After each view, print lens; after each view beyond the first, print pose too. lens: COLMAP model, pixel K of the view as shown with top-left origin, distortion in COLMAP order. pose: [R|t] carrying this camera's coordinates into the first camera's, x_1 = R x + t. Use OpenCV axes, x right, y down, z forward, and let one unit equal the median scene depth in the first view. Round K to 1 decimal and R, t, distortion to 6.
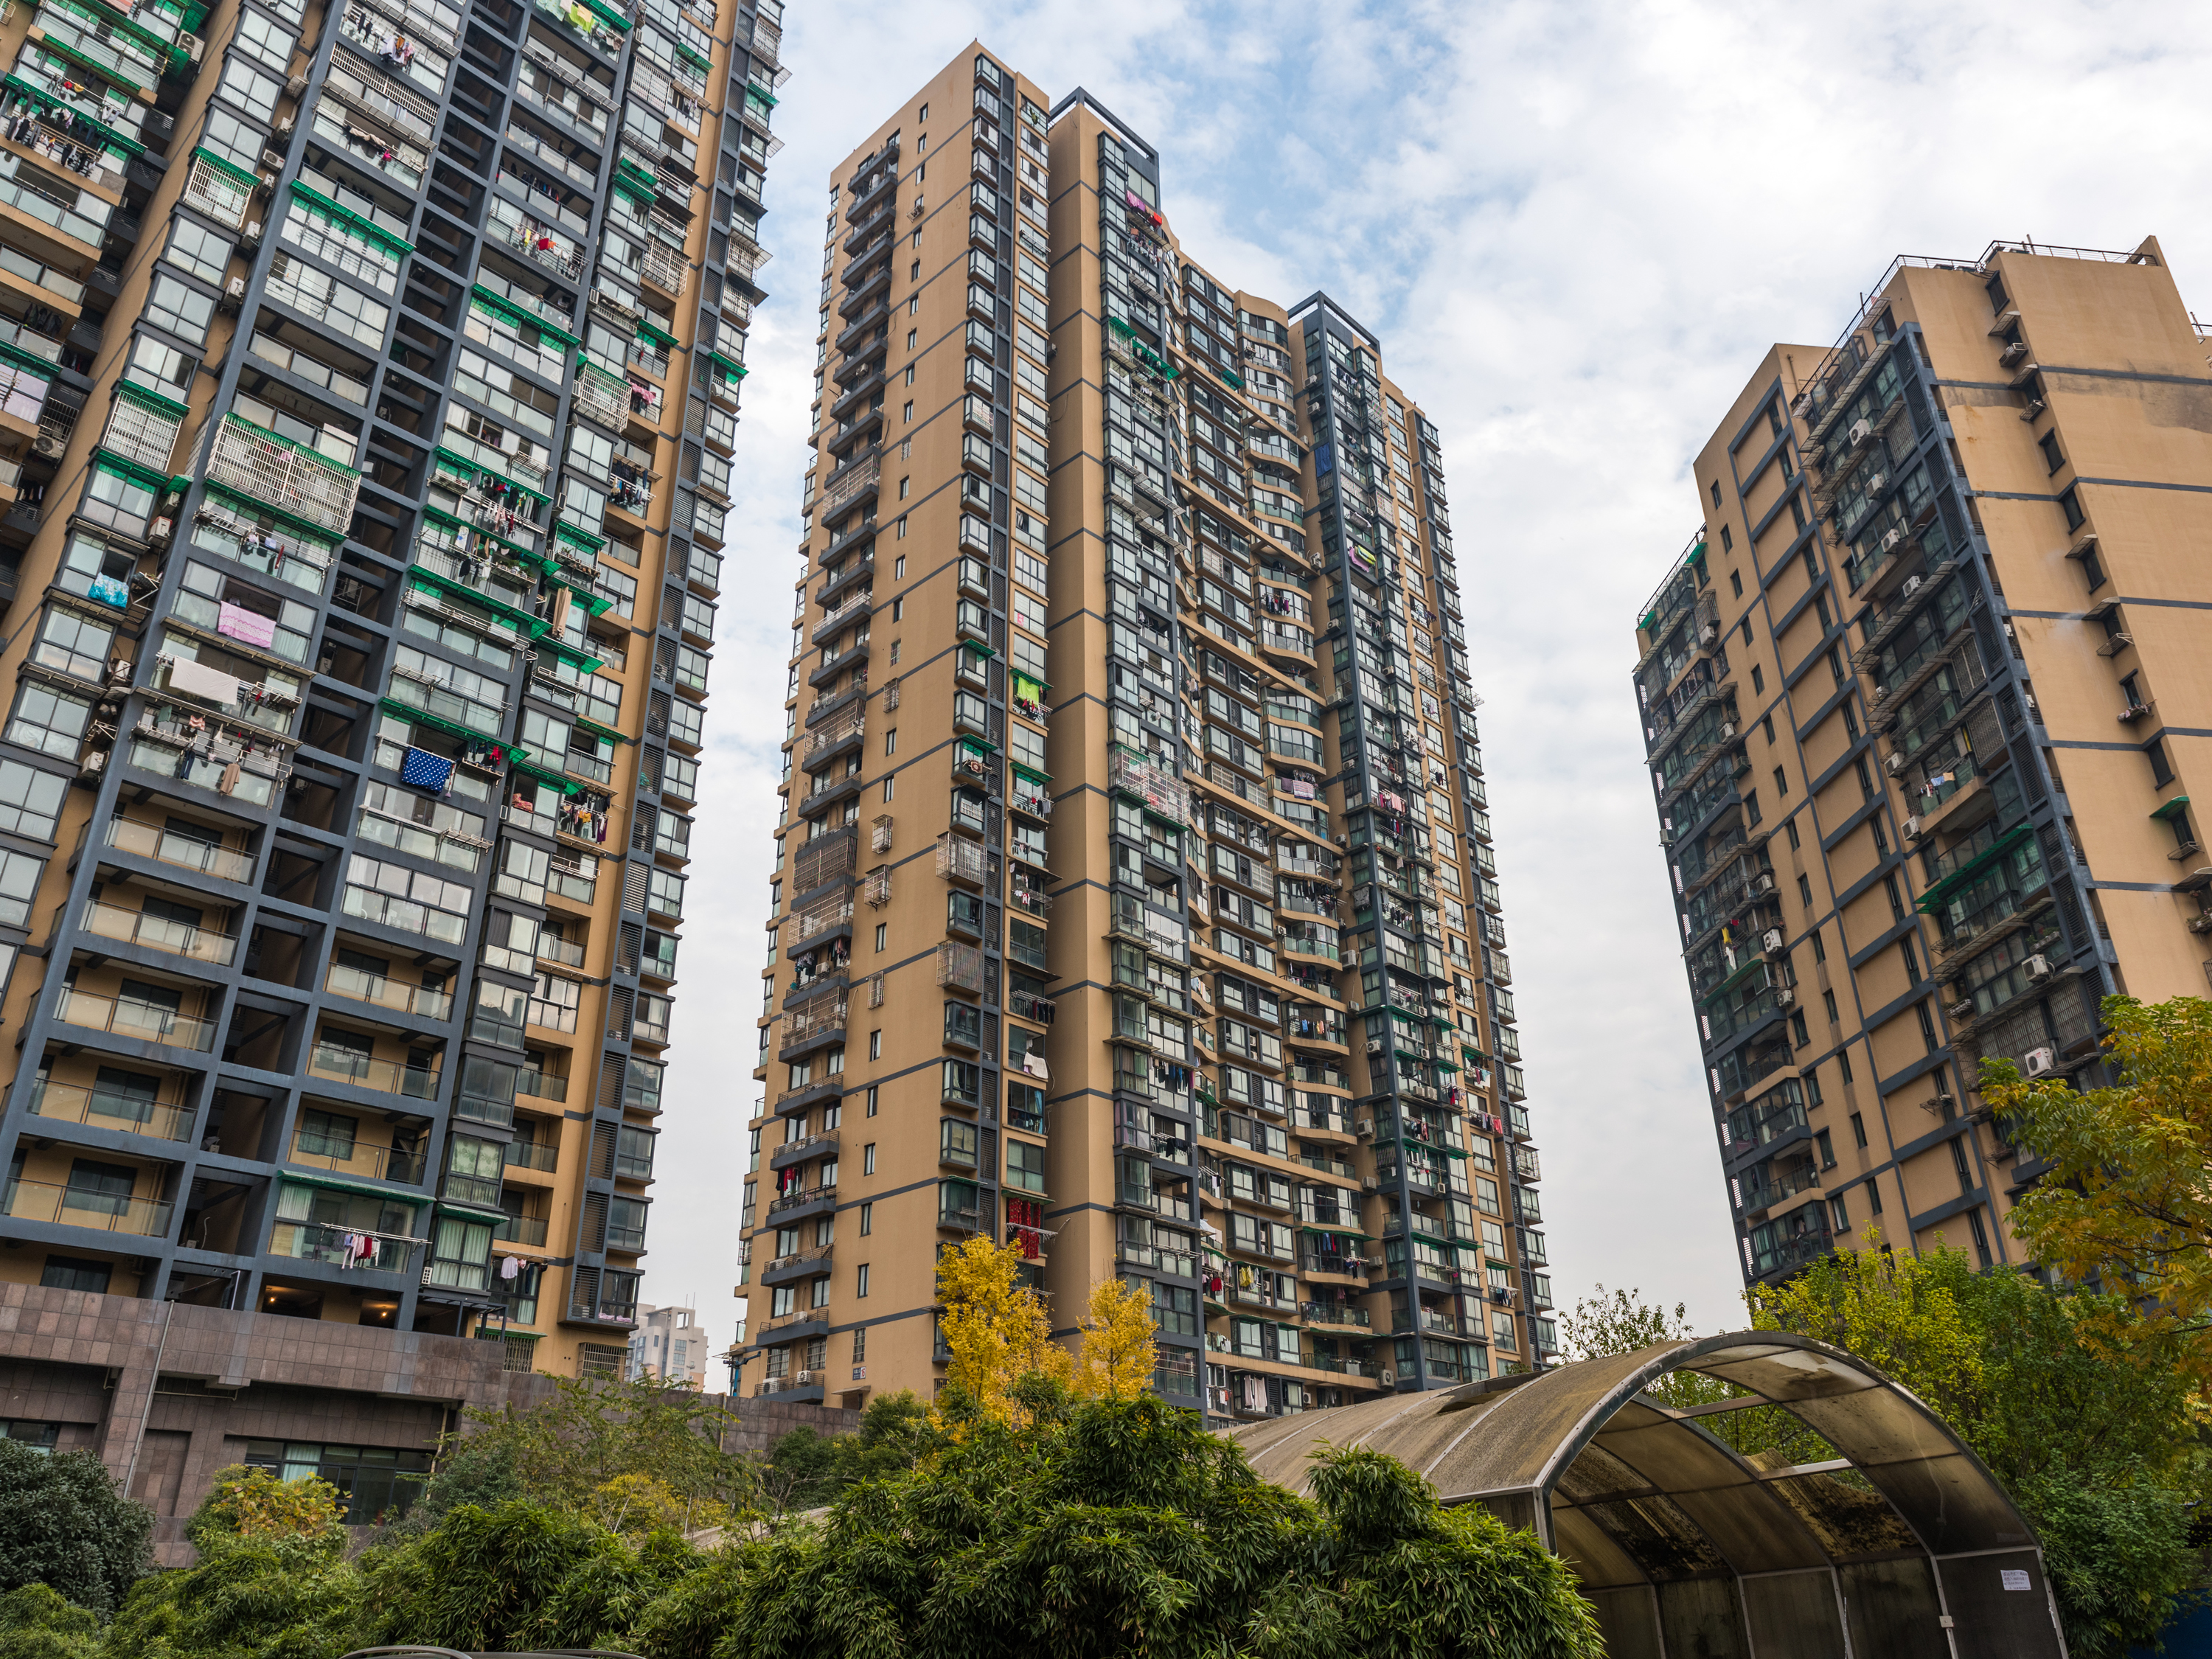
lens RADIAL K [[1656.9, 0, 1106.0], [0, 1656.9, 829.5], [0, 0, 1]] dist [-0.002367, 0.003920]
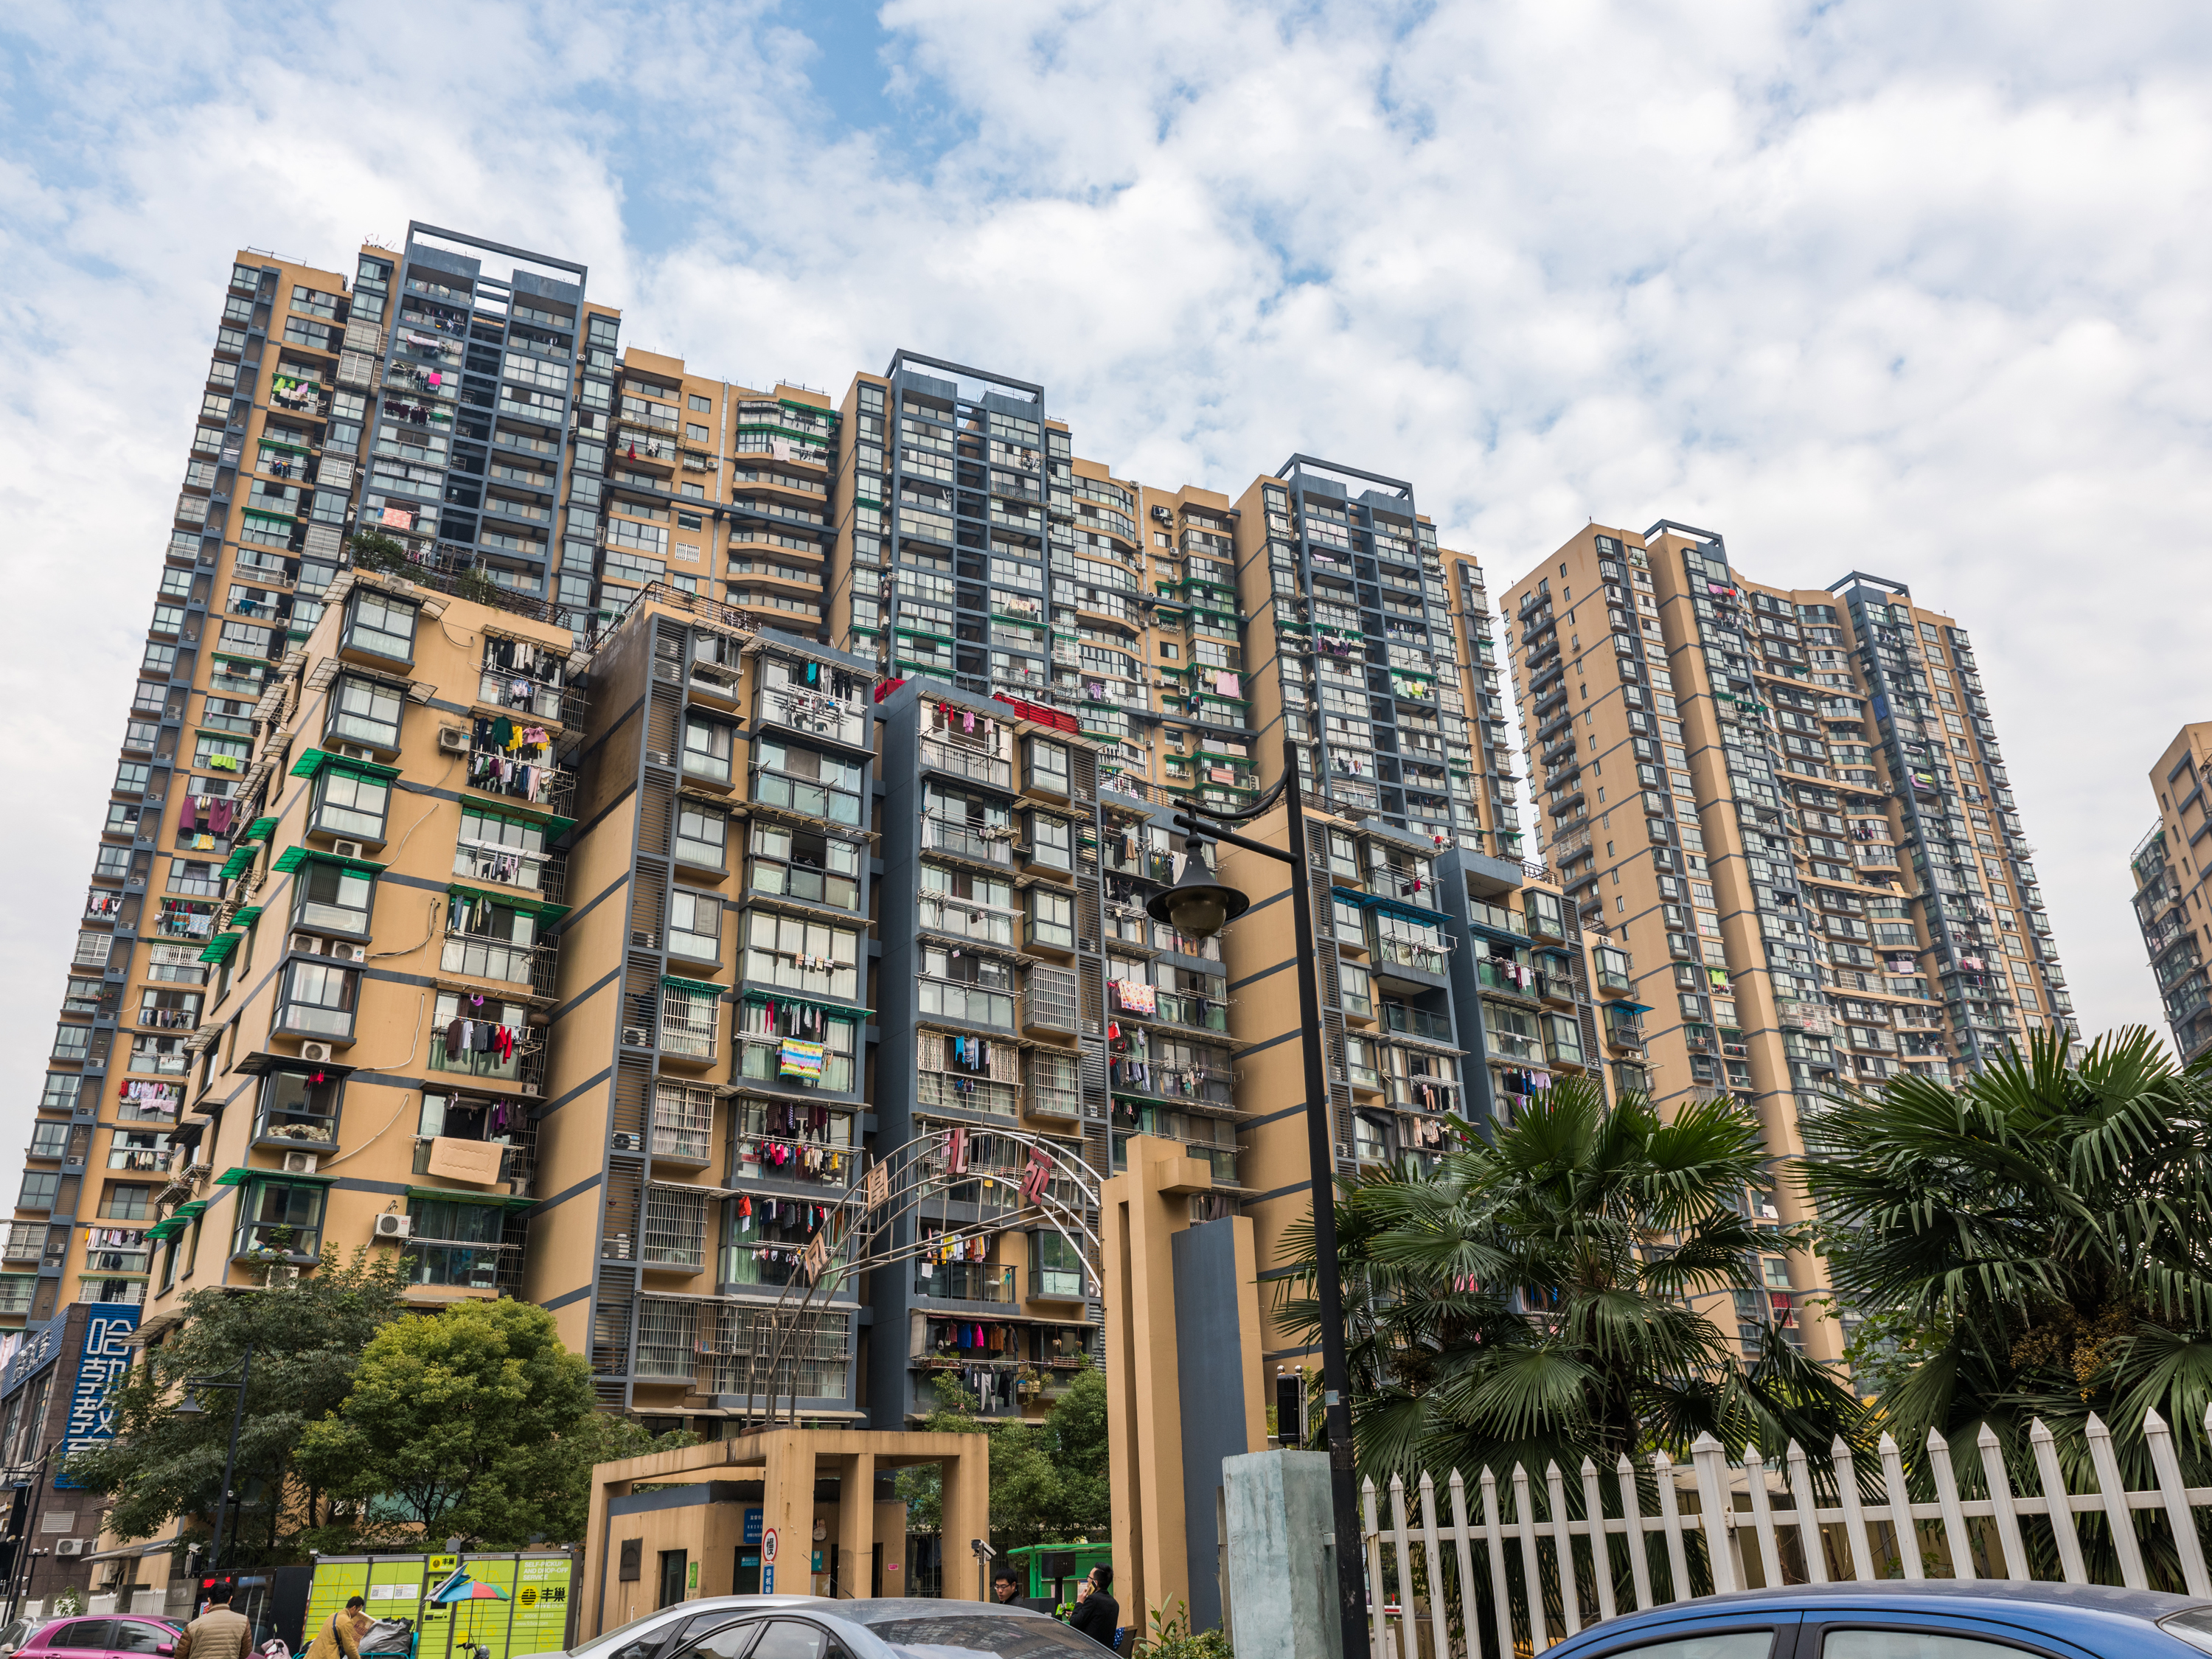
lens RADIAL K [[1656.9, 0, 1106.0], [0, 1656.9, 829.5], [0, 0, 1]] dist [-0.002367, 0.003920]
pose [[0.929768, -0.164935, -0.329133, -0.044749], [0.182919, 0.982830, 0.024212, -0.366471], [0.319489, -0.082716, 0.943973, -0.726250]]
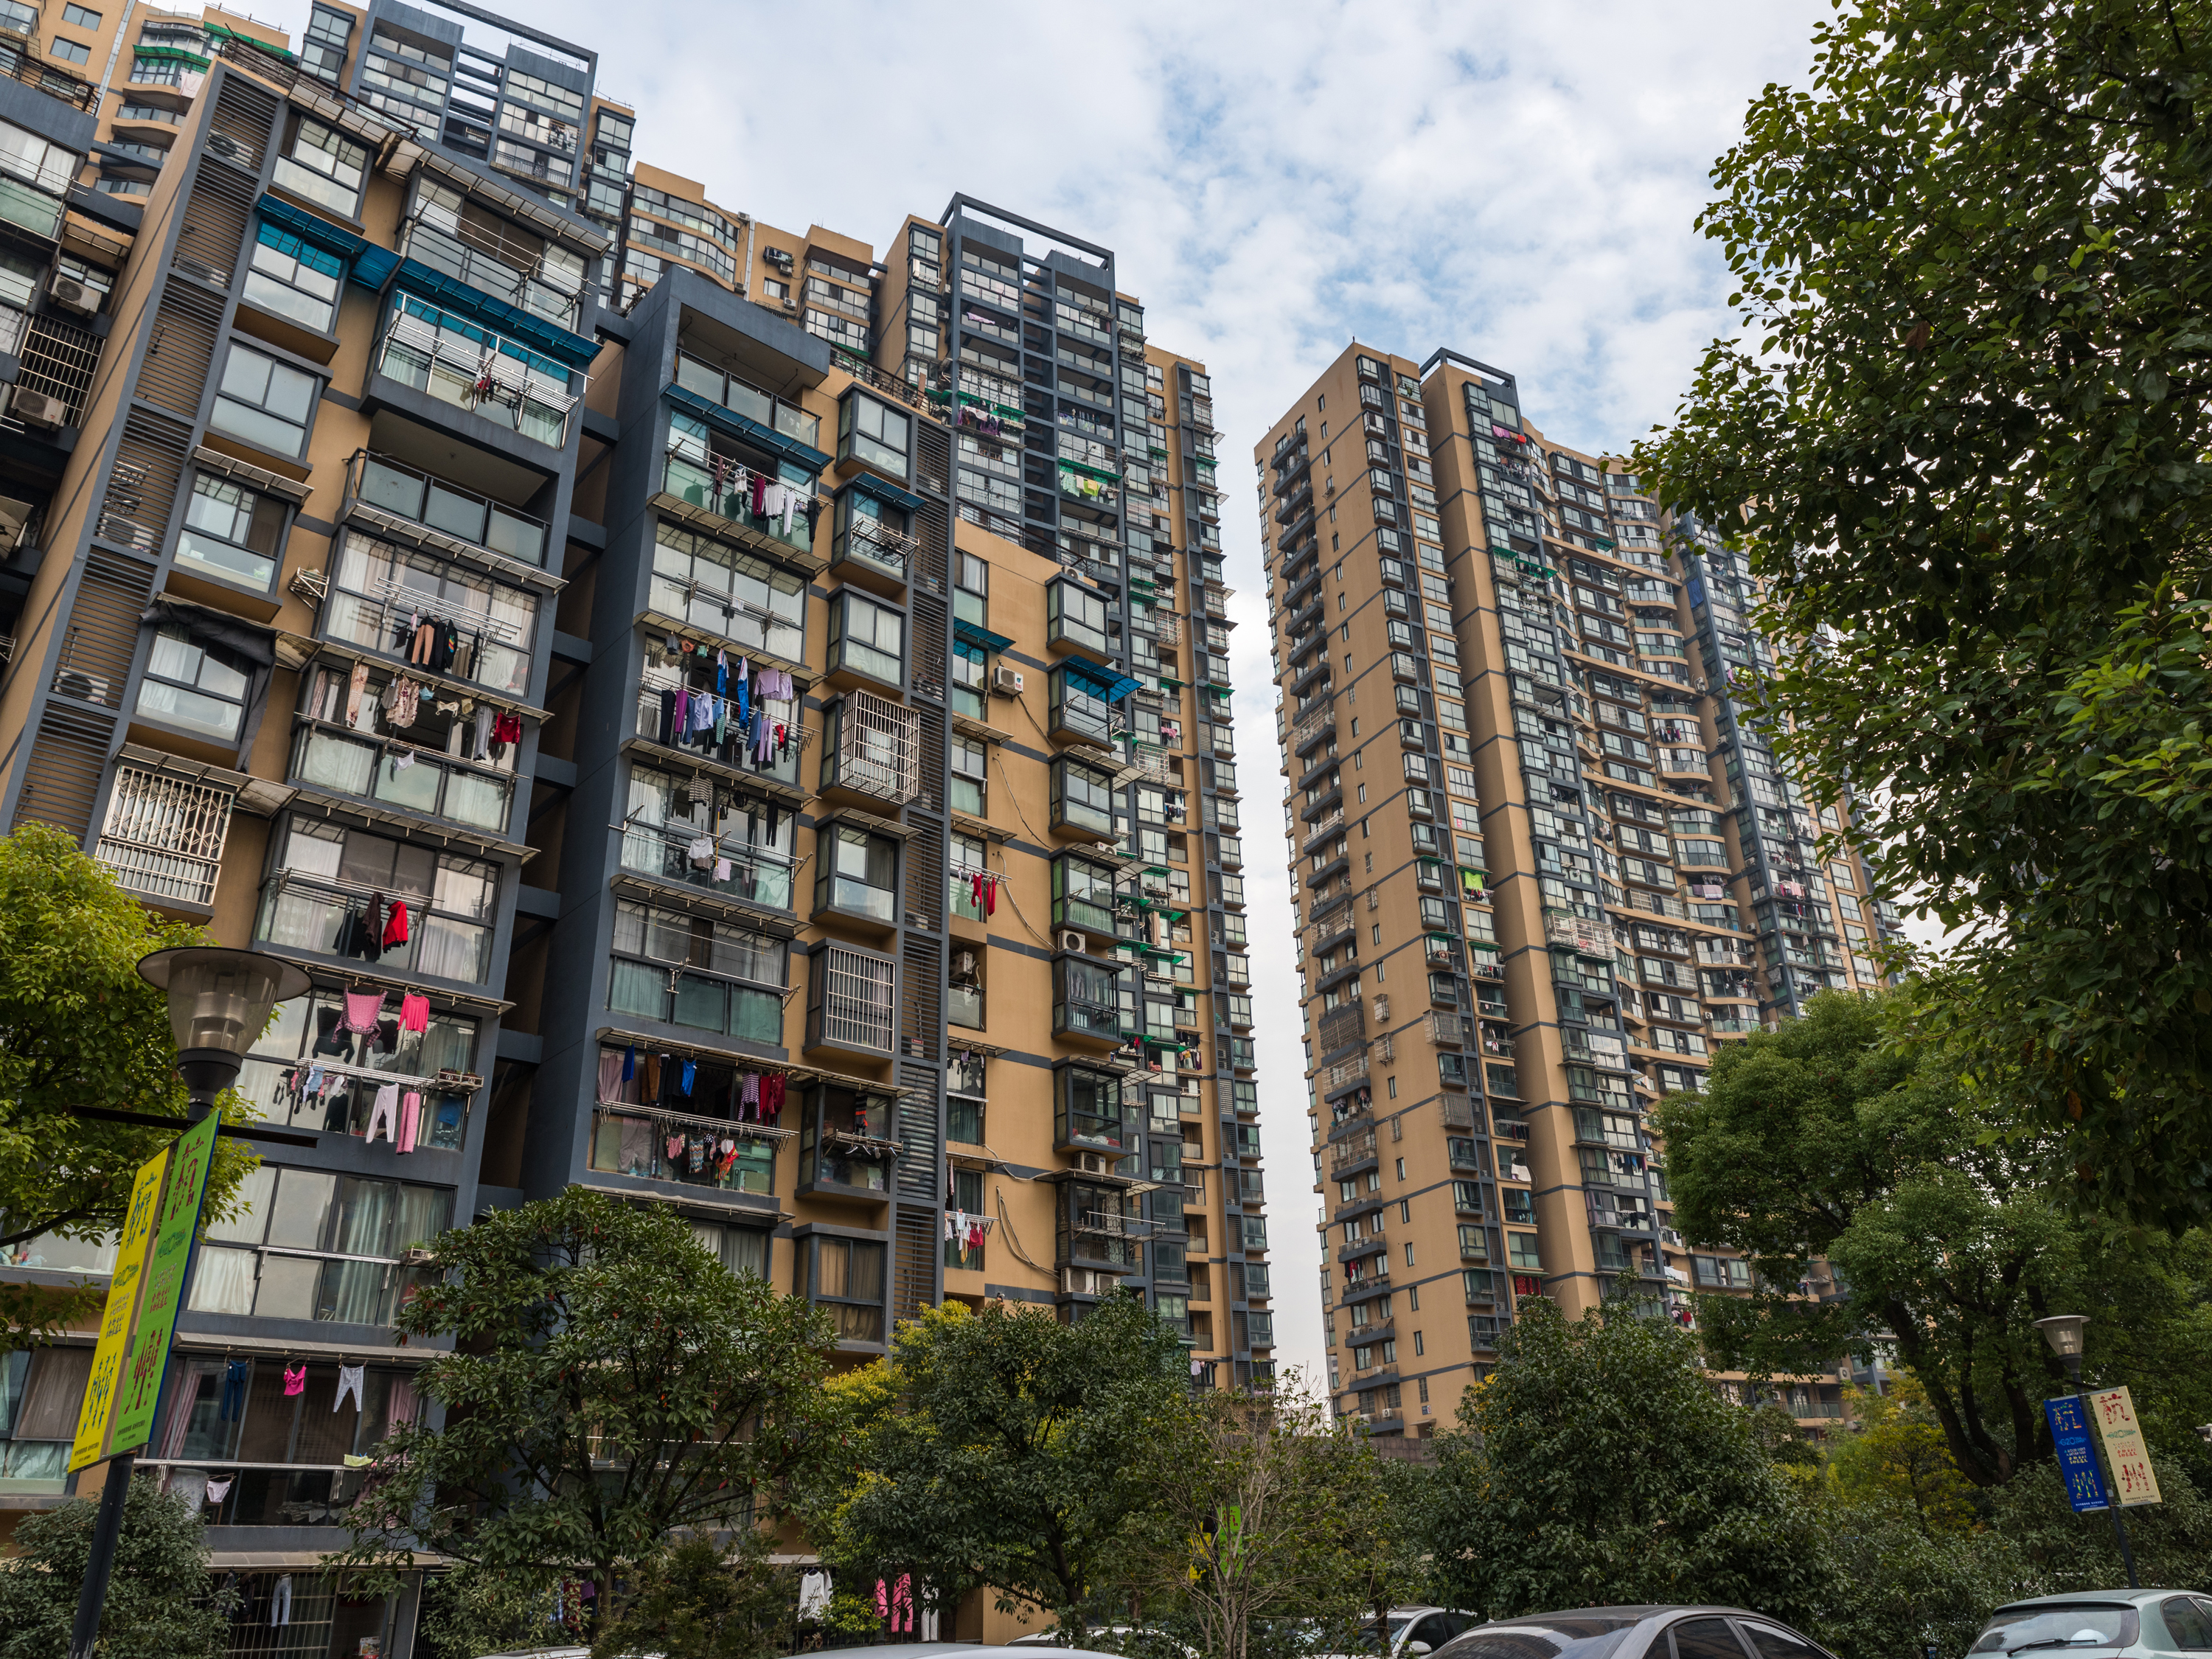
lens RADIAL K [[1666.0, 0, 1162.4], [0, 1666.0, 830.7], [0, 0, 1]] dist [-0.000619, -0.000157]
pose [[0.959080, -0.144905, -0.243245, 0.041896], [0.151632, 0.988395, 0.009062, -0.165082], [0.239109, -0.045575, 0.969923, -0.328037]]
